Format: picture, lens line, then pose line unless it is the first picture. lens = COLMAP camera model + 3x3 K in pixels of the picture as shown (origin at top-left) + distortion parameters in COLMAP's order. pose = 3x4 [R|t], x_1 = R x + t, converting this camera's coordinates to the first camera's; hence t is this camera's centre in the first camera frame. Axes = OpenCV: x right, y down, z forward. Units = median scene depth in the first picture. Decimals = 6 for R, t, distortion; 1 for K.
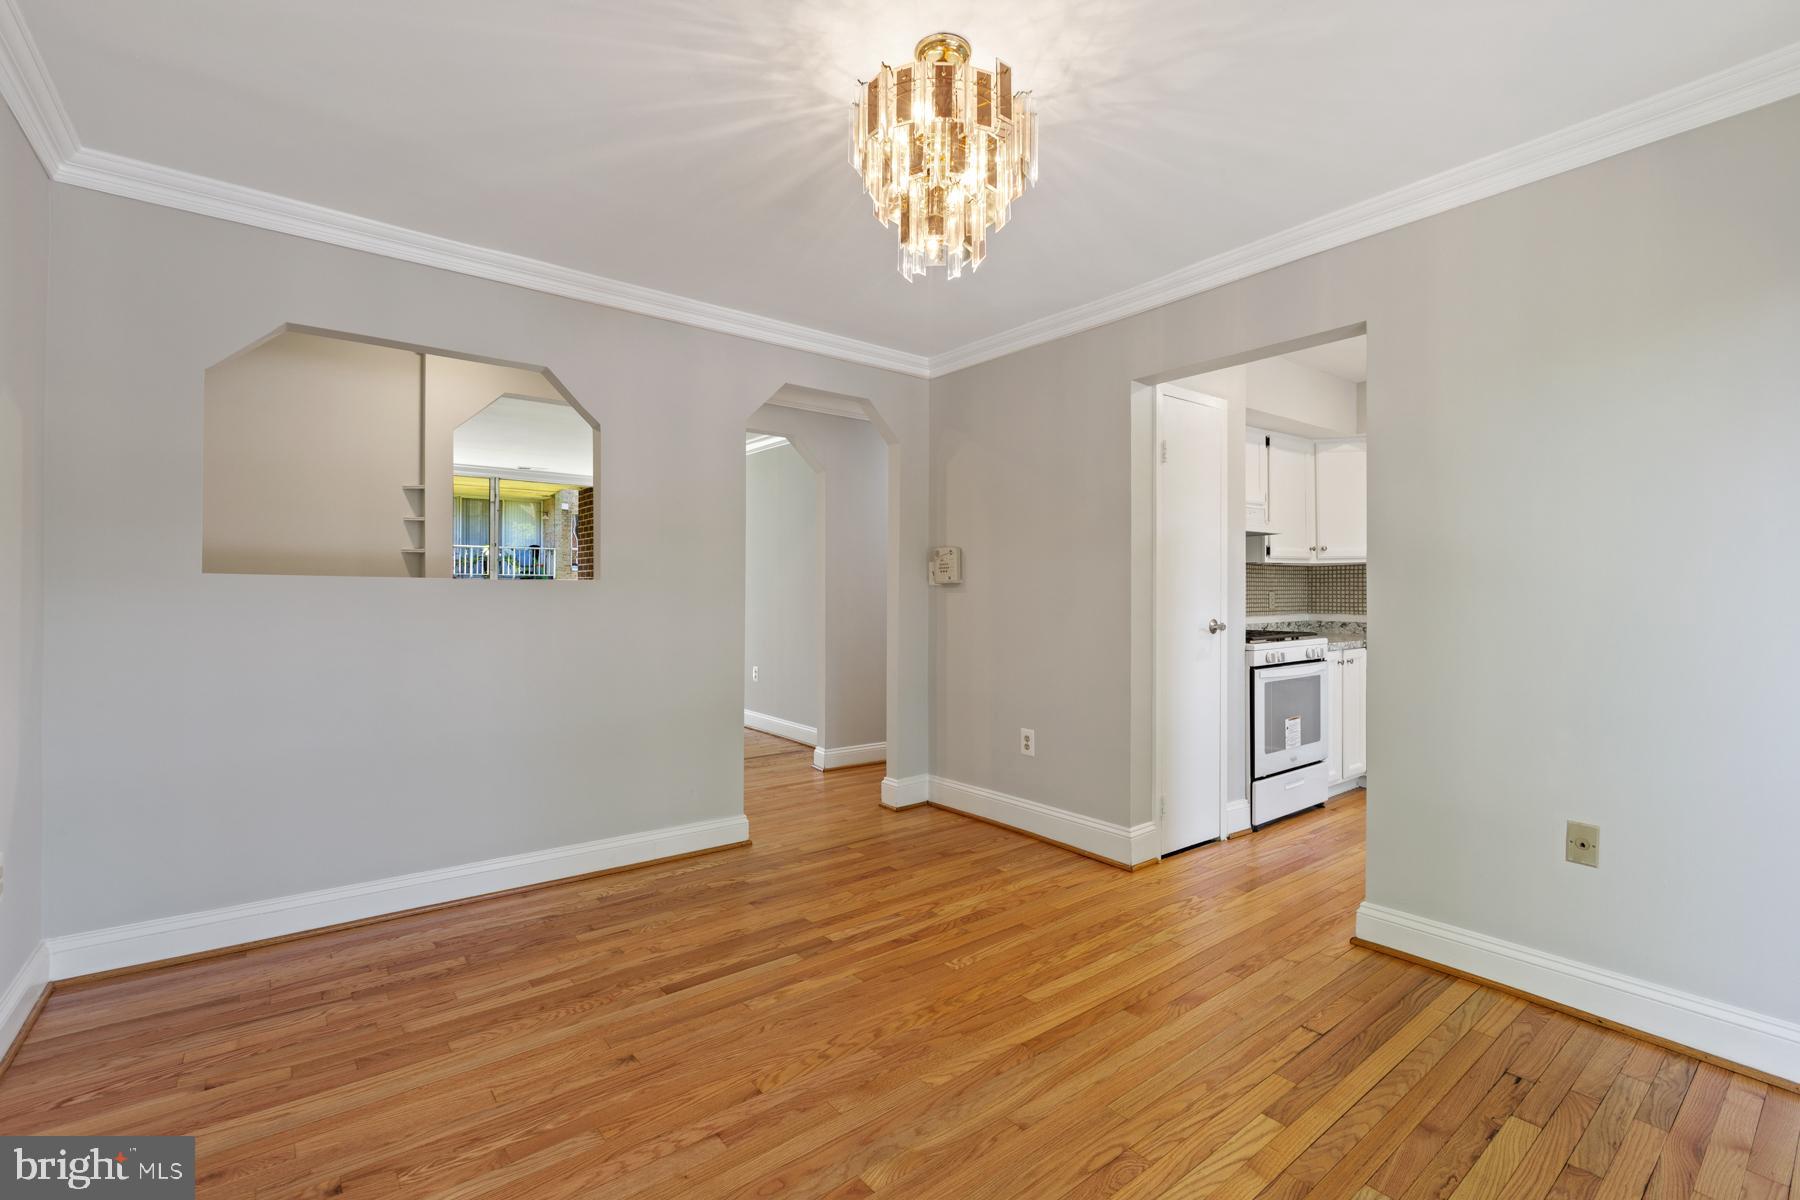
lens RADIAL K [[800.9, 0, 904.7], [0, 800.9, 586.6], [0, 0, 1]] dist [-0.000695, -0.000225]
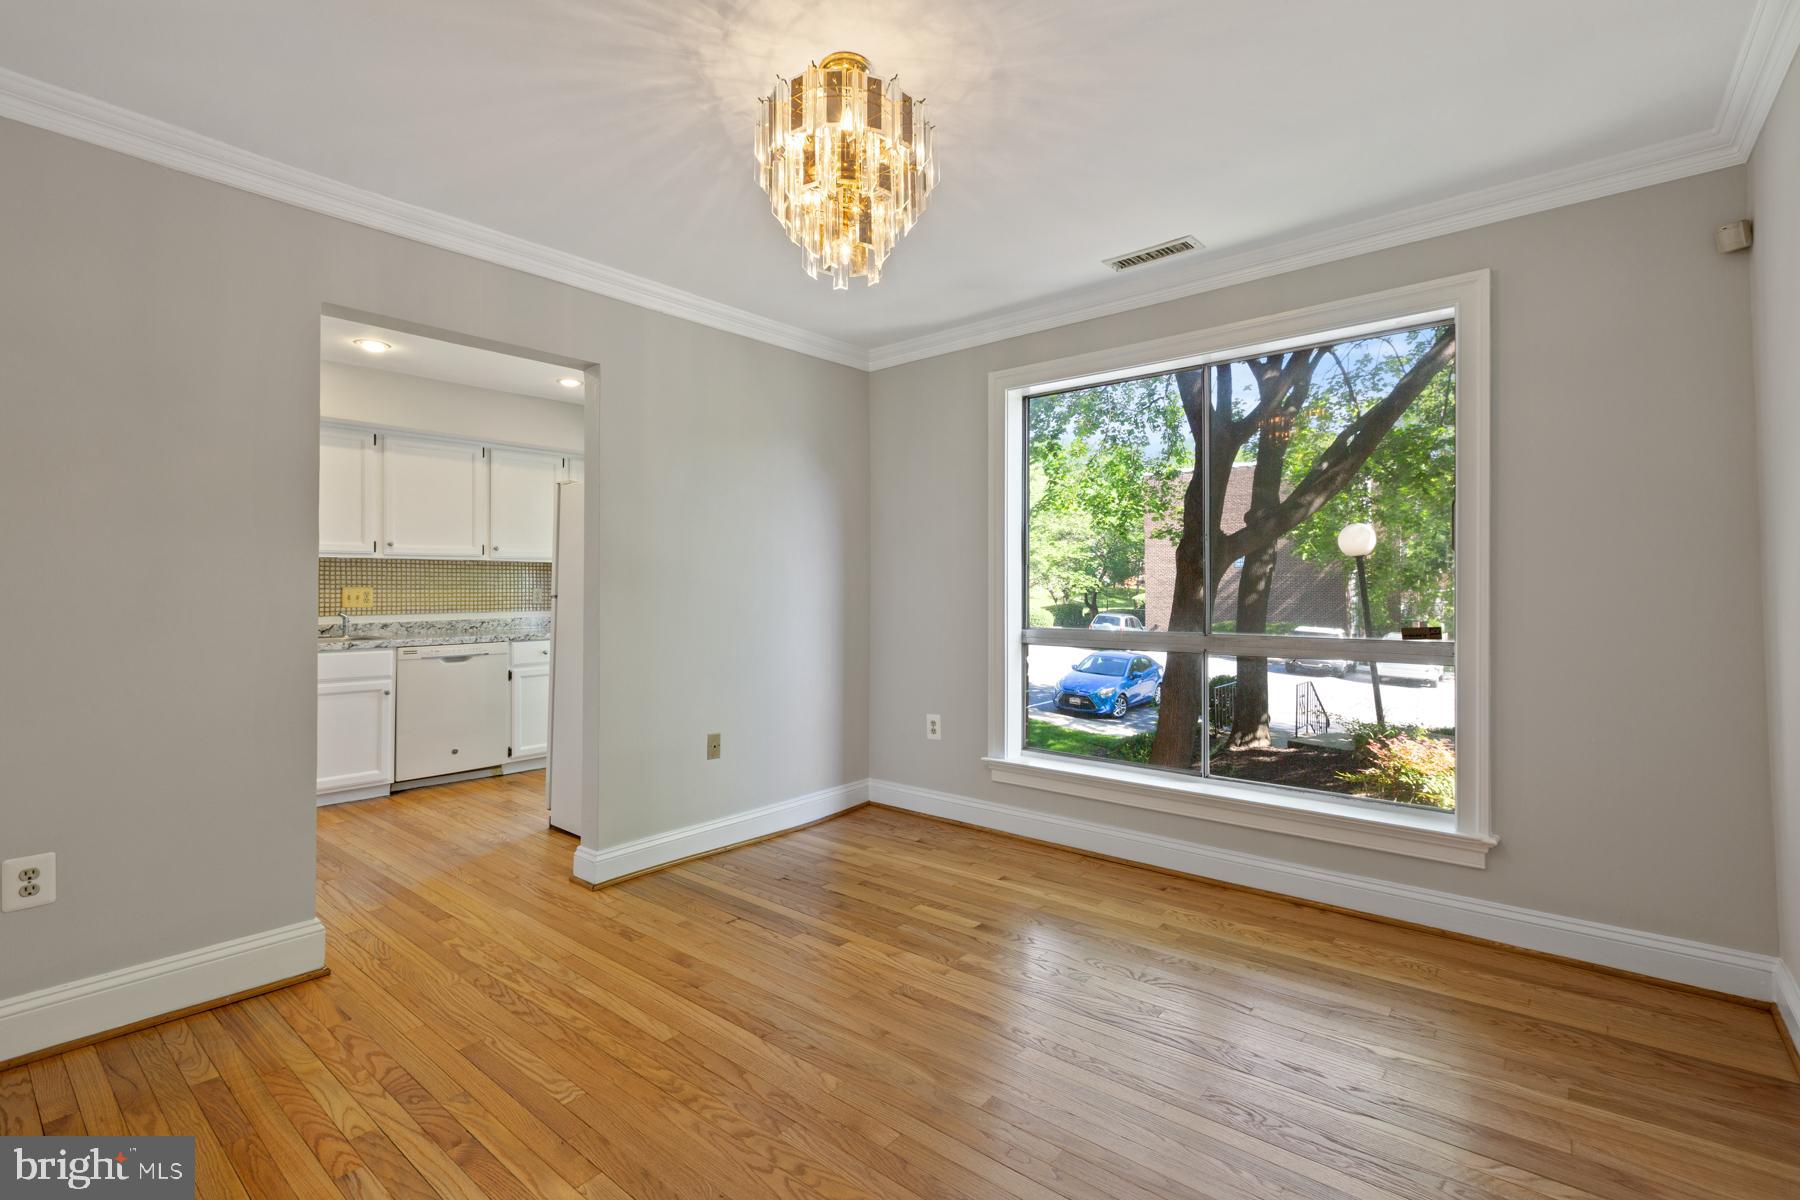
lens RADIAL K [[810.0, 0, 902.5], [0, 810.0, 582.4], [0, 0, 1]] dist [0.002049, -0.000048]
pose [[-0.208395, 0.007133, 0.978019, -0.726817], [-0.005484, 0.999949, -0.008462, 0.001812], [-0.978029, -0.007127, -0.208346, 0.843575]]
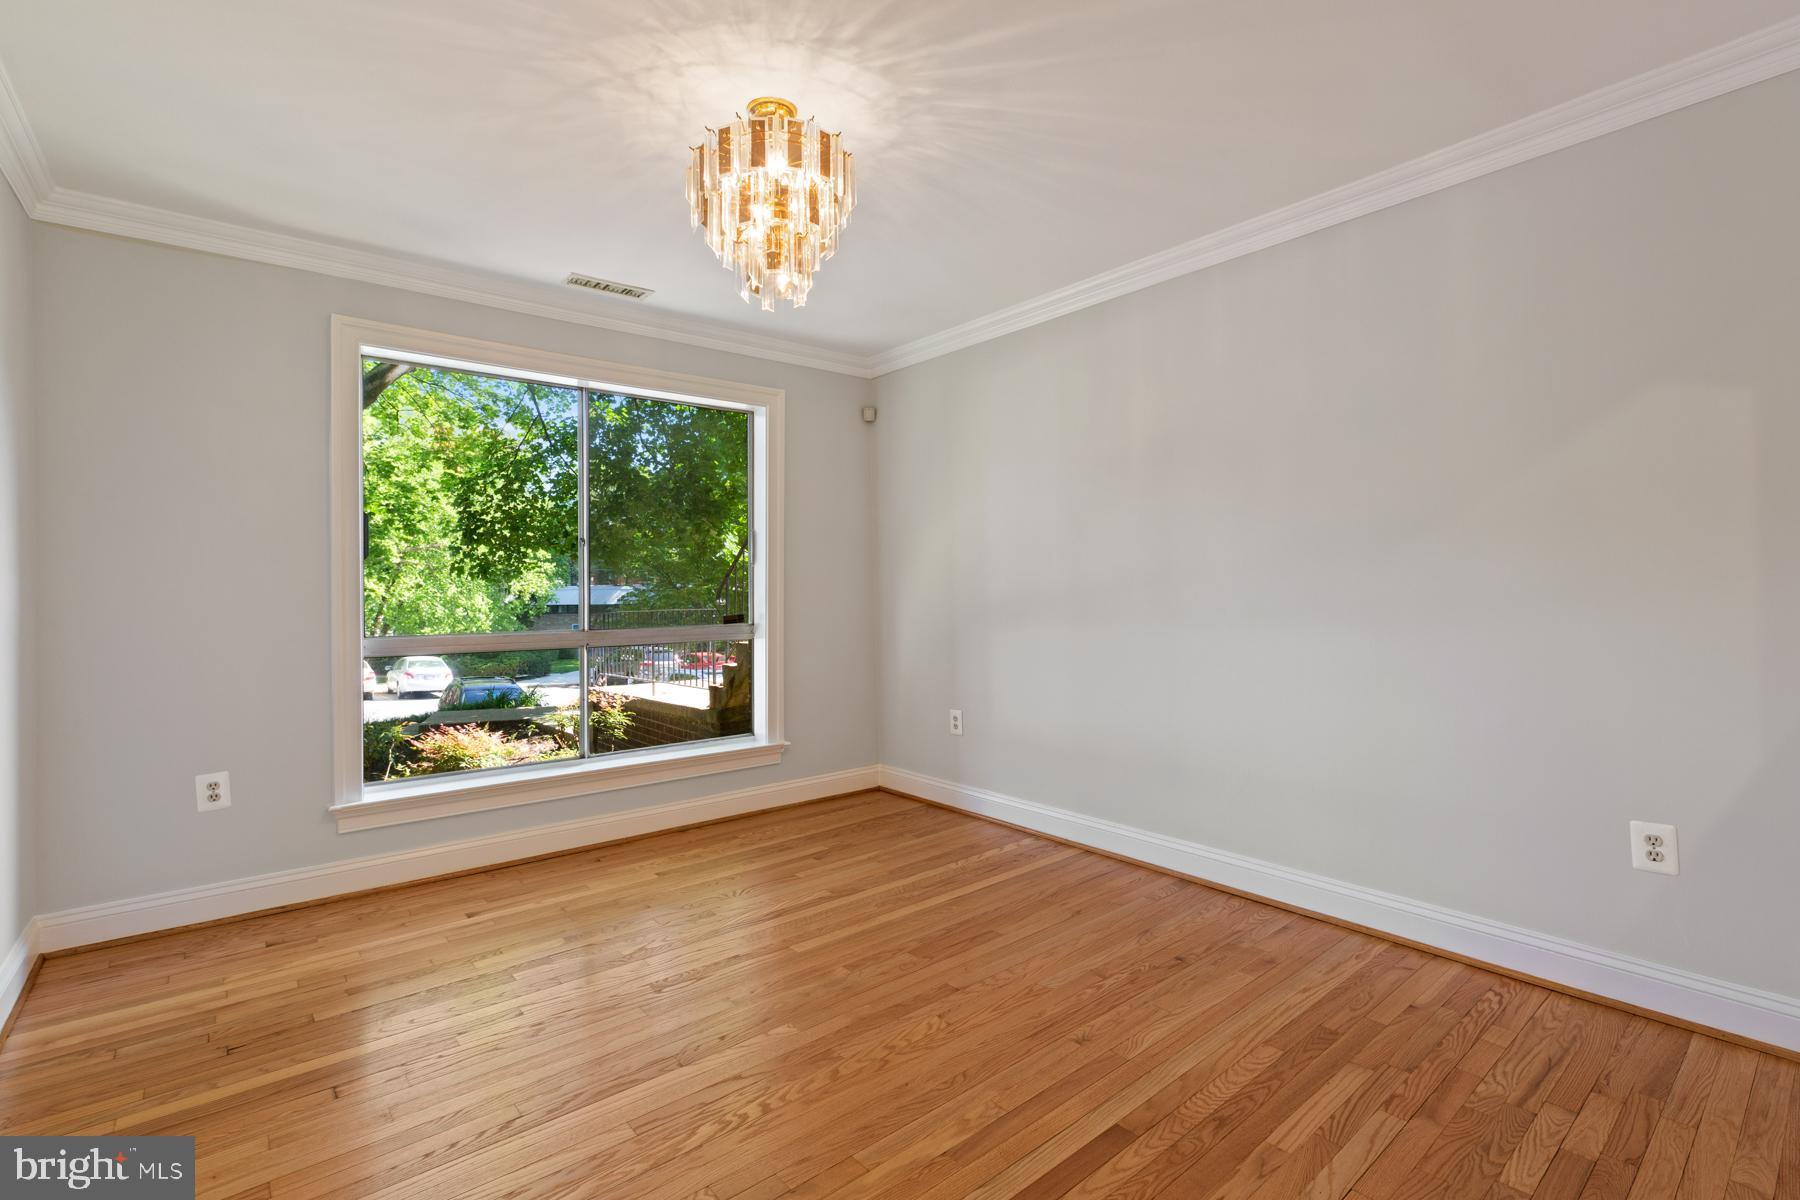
lens RADIAL K [[821.4, 0, 905.5], [0, 821.4, 592.6], [0, 0, 1]] dist [0.001512, -0.000631]
pose [[-0.999651, 0.008341, -0.025080, -0.078050], [0.008463, 0.999953, -0.004790, 0.017001], [0.025039, -0.005001, -0.999674, 1.597370]]
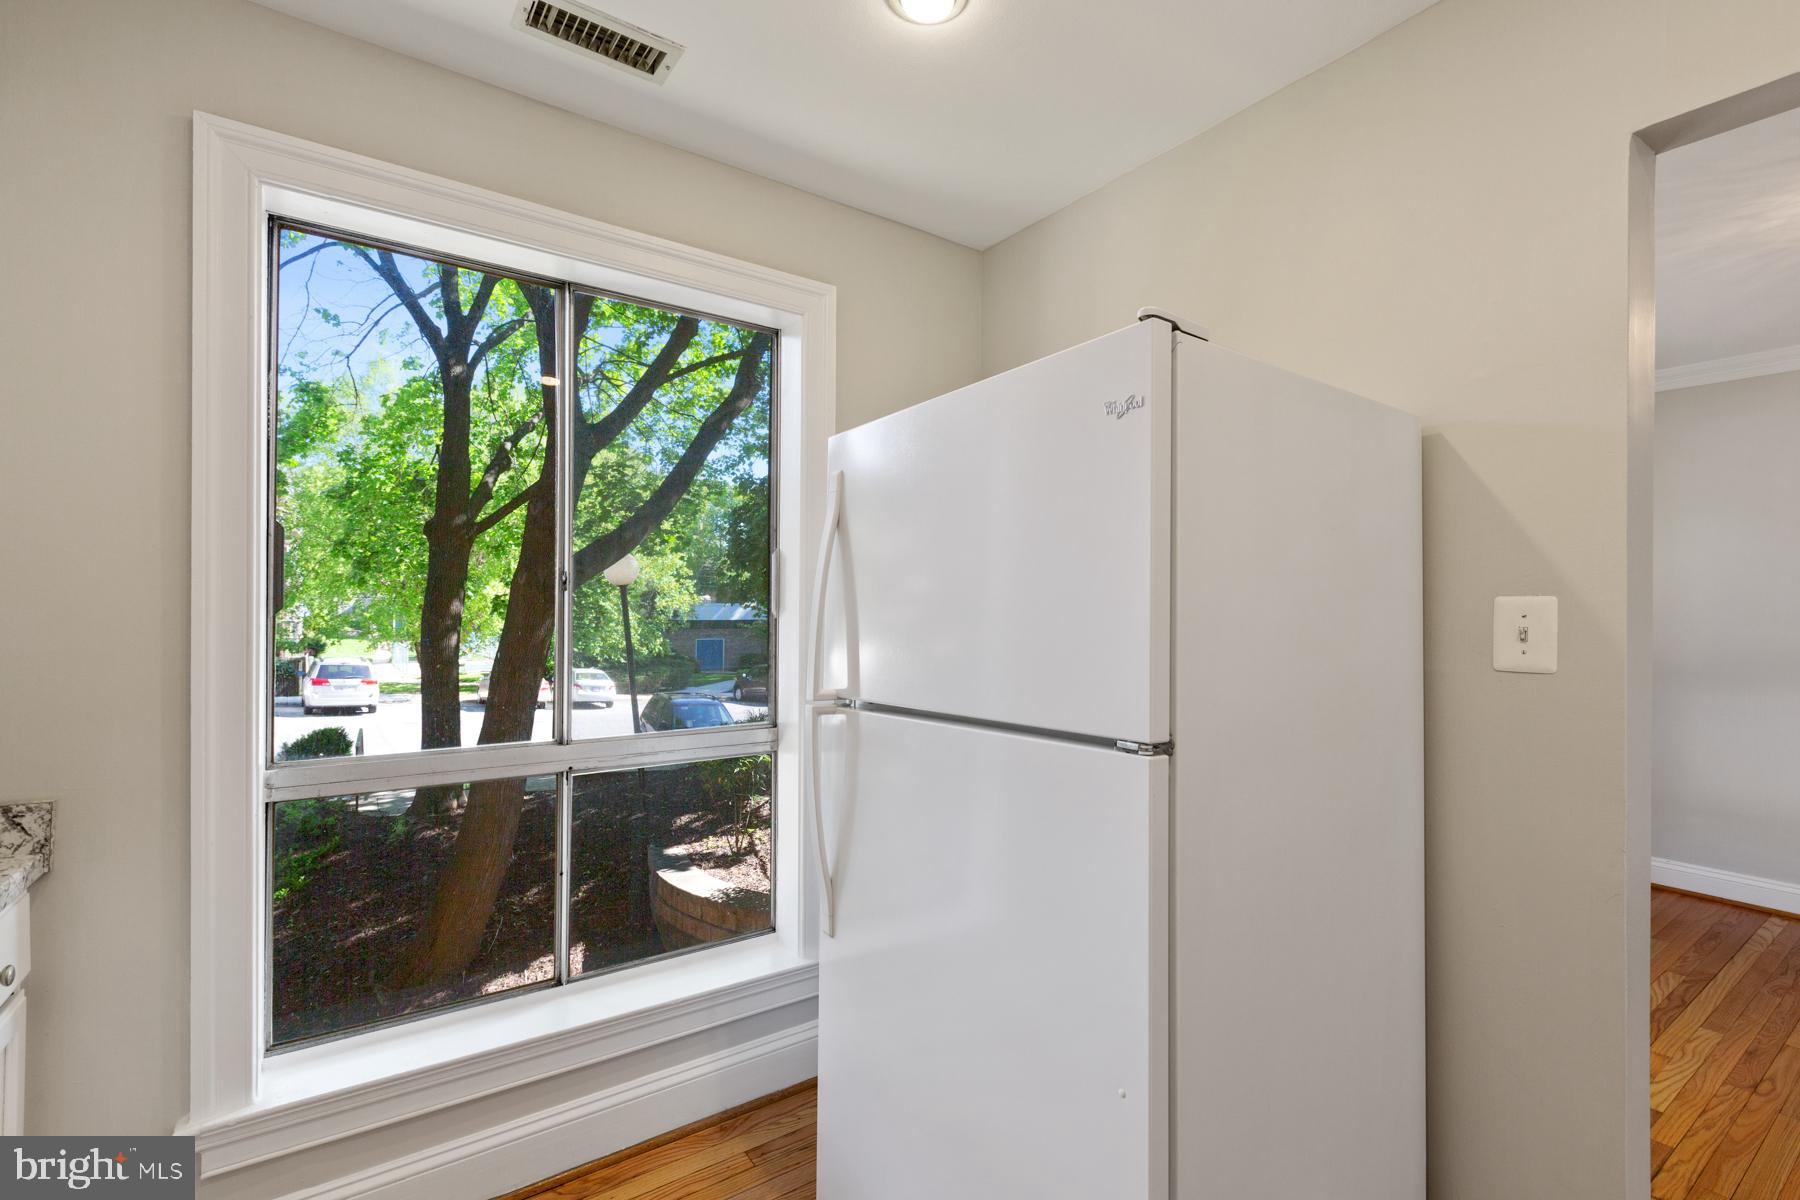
lens RADIAL K [[821.4, 0, 905.5], [0, 821.4, 592.6], [0, 0, 1]] dist [0.001512, -0.000631]
pose [[-0.998563, -0.007385, 0.053071, 1.048391], [-0.008724, 0.999648, -0.025036, -0.045548], [-0.052868, -0.025463, -0.998277, 1.602589]]
